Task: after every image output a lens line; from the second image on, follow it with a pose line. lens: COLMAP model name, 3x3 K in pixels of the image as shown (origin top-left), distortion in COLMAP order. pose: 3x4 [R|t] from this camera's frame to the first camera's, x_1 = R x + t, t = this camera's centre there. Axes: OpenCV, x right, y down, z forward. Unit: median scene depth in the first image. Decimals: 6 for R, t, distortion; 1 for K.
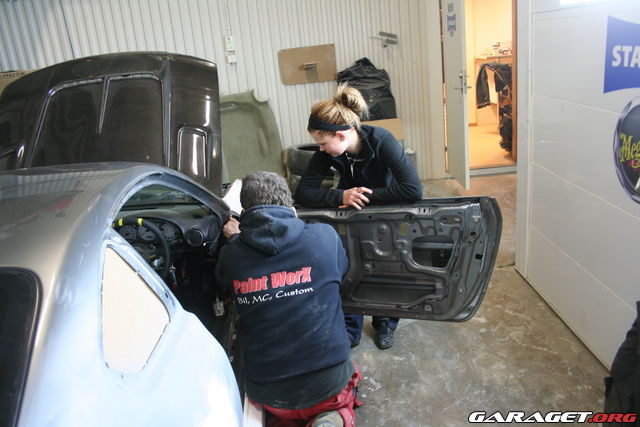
lens RADIAL K [[536.1, 0, 316.5], [0, 536.1, 211.2], [0, 0, 1]] dist [-0.142020, 0.102914]
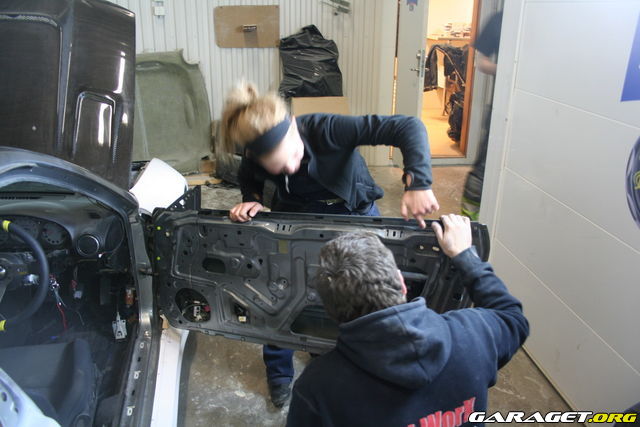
lens RADIAL K [[536.1, 0, 321.6], [0, 536.1, 215.6], [0, 0, 1]] dist [-0.142020, 0.102914]
pose [[0.986868, 0.059030, 0.150355, -0.007636], [-0.068983, 0.995698, 0.061860, -0.027517], [-0.146057, -0.071419, 0.986695, 0.104571]]
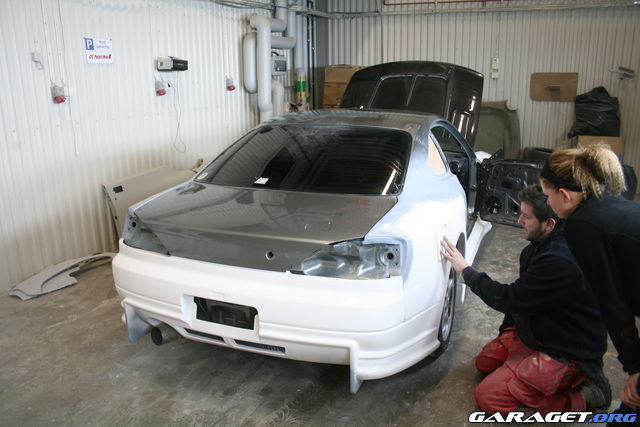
lens RADIAL K [[536.1, 0, 317.0], [0, 536.1, 212.9], [0, 0, 1]] dist [-0.142020, 0.102914]
pose [[0.887075, 0.199659, -0.416215, 0.062300], [-0.209898, 0.977486, 0.021548, 0.118267], [0.411147, 0.068248, 0.909011, -0.366073]]
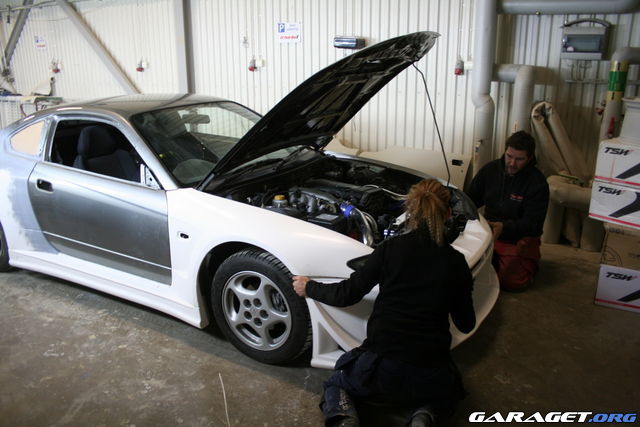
lens RADIAL K [[536.1, 0, 316.4], [0, 536.1, 217.8], [0, 0, 1]] dist [-0.142020, 0.102914]
pose [[-0.548113, 0.346643, -0.761191, 0.258720], [-0.192502, 0.833361, 0.518124, -0.290110], [0.813951, 0.430522, -0.390046, 0.836912]]
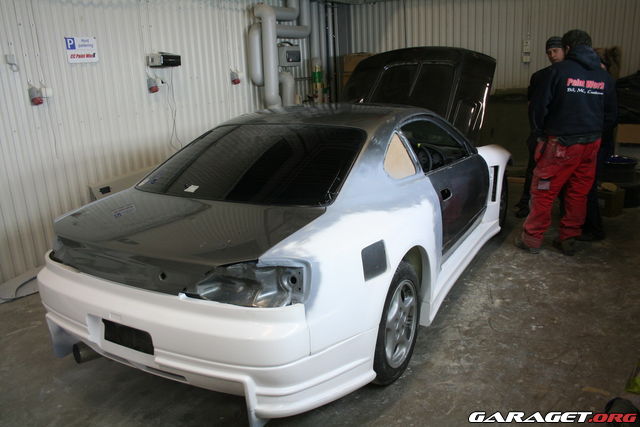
lens RADIAL K [[536.1, 0, 317.7], [0, 536.1, 215.9], [0, 0, 1]] dist [-0.142020, 0.102914]
pose [[0.830520, 0.212118, -0.515017, 0.137345], [-0.203428, 0.976286, 0.074049, 0.075438], [0.518511, 0.043269, 0.853976, -0.263737]]
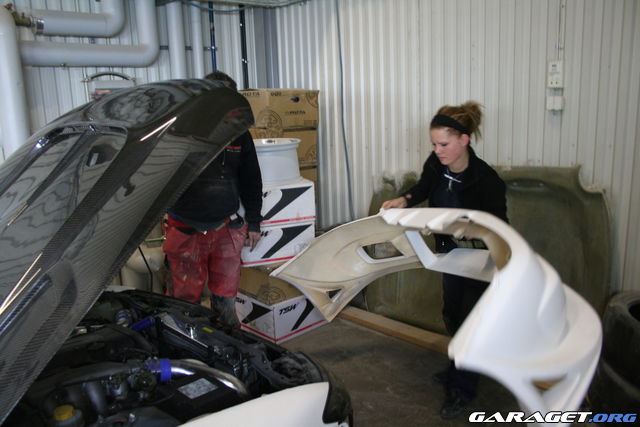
lens RADIAL K [[536.1, 0, 316.1], [0, 536.1, 215.6], [0, 0, 1]] dist [-0.142020, 0.102914]
pose [[0.645025, 0.237075, -0.726456, 0.097043], [-0.254322, 0.963064, 0.088477, -0.164589], [0.720599, 0.127684, 0.681494, 0.483550]]
